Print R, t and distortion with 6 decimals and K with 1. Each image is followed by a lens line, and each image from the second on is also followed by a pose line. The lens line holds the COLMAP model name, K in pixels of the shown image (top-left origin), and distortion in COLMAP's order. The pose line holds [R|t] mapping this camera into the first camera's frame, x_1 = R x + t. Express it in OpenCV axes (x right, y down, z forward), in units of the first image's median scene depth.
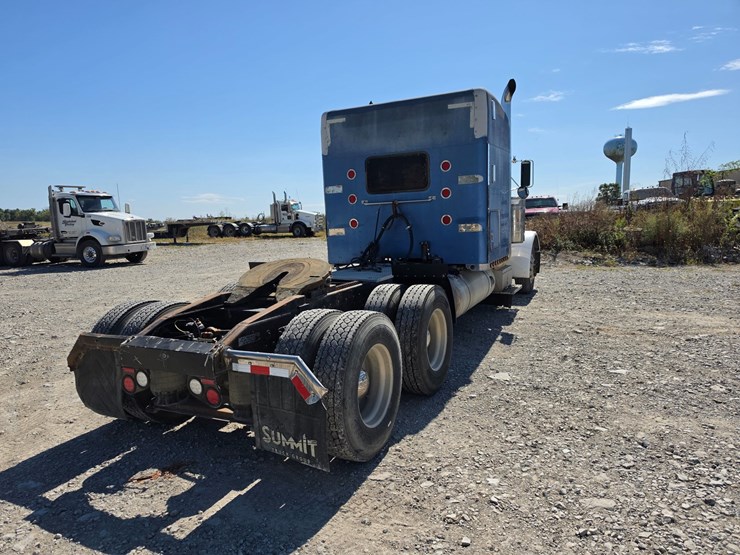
lens RADIAL K [[521.6, 0, 377.0], [0, 521.6, 288.3], [0, 0, 1]] dist [0.071118, -0.105996]
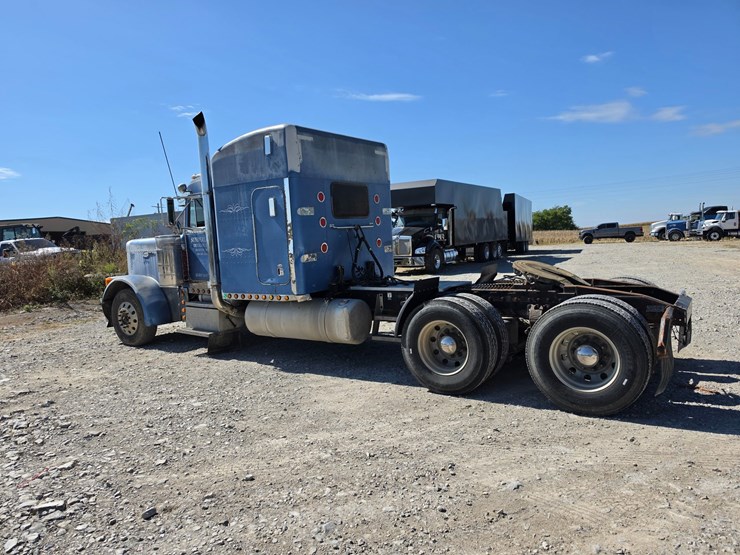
lens RADIAL K [[512.5, 0, 370.0], [0, 512.5, 277.5], [0, 0, 1]] dist [0.030557, -0.036216]
pose [[0.149208, -0.050798, 0.987500, -1.008263], [0.187396, 0.982033, 0.022202, -0.081961], [-0.970886, 0.181741, 0.156047, 0.834321]]
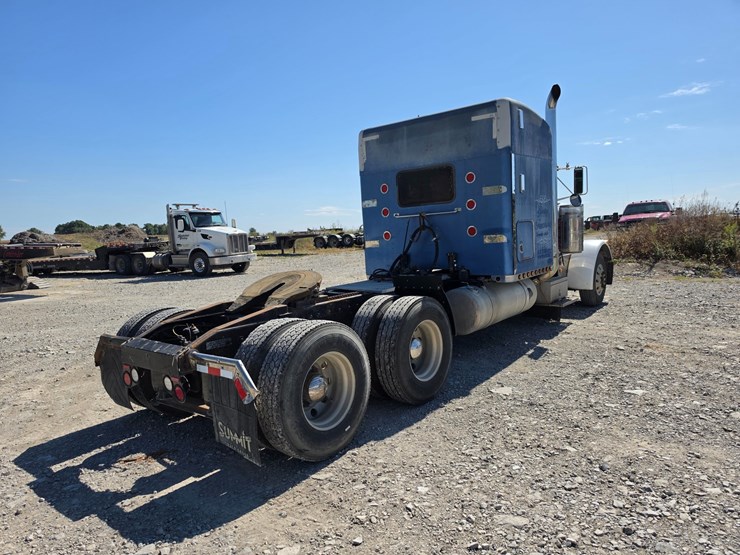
lens RADIAL K [[525.2, 0, 377.0], [0, 525.2, 286.8], [0, 0, 1]] dist [0.083847, -0.134599]
pose [[0.975551, 0.007674, -0.219639, 0.174611], [-0.012189, 0.999741, -0.019207, -0.003302], [0.219435, 0.021414, 0.975392, -0.015823]]
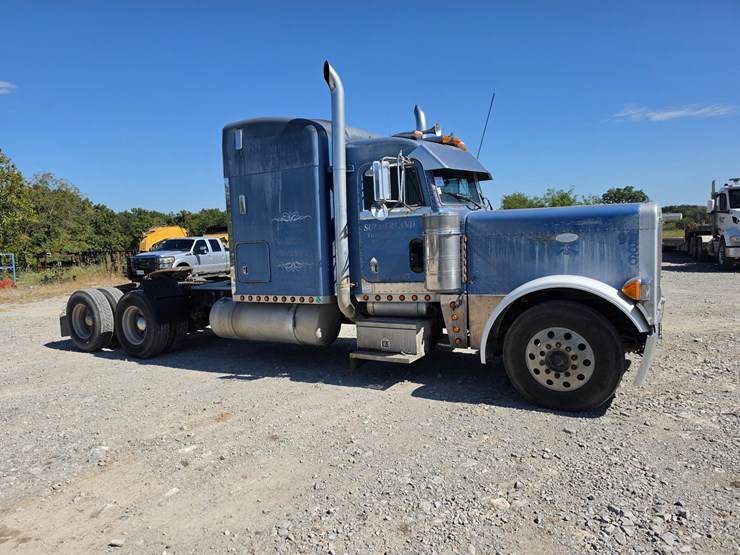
lens RADIAL K [[534.3, 0, 370.0], [0, 534.3, 277.5], [0, 0, 1]] dist [0.057476, -0.073491]
pose [[-0.123993, 0.115523, -0.985535, 1.158068], [-0.092566, 0.987522, 0.127402, -0.229150], [0.987956, 0.107024, -0.111753, 1.332571]]
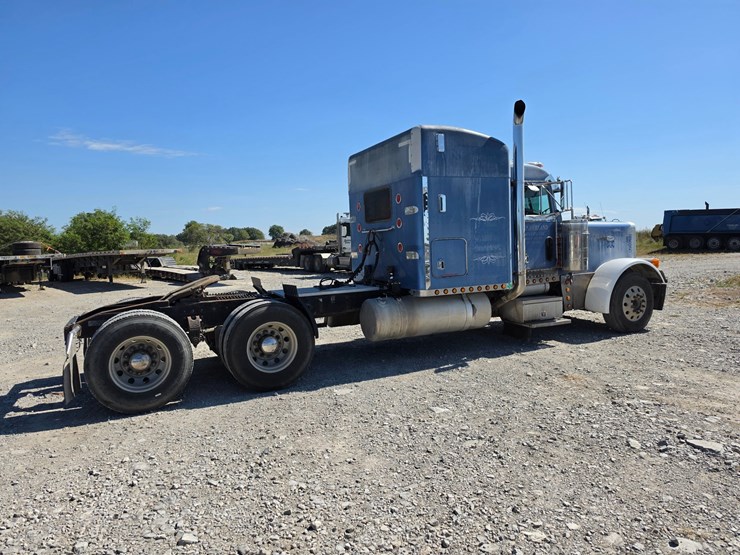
lens RADIAL K [[529.8, 0, 378.2], [0, 529.8, 274.1], [0, 0, 1]] dist [0.097755, -0.160013]
pose [[0.775281, 0.047216, -0.629849, 0.773358], [-0.082027, 0.996284, -0.026282, -0.042631], [0.626267, 0.072041, 0.776273, 0.125102]]
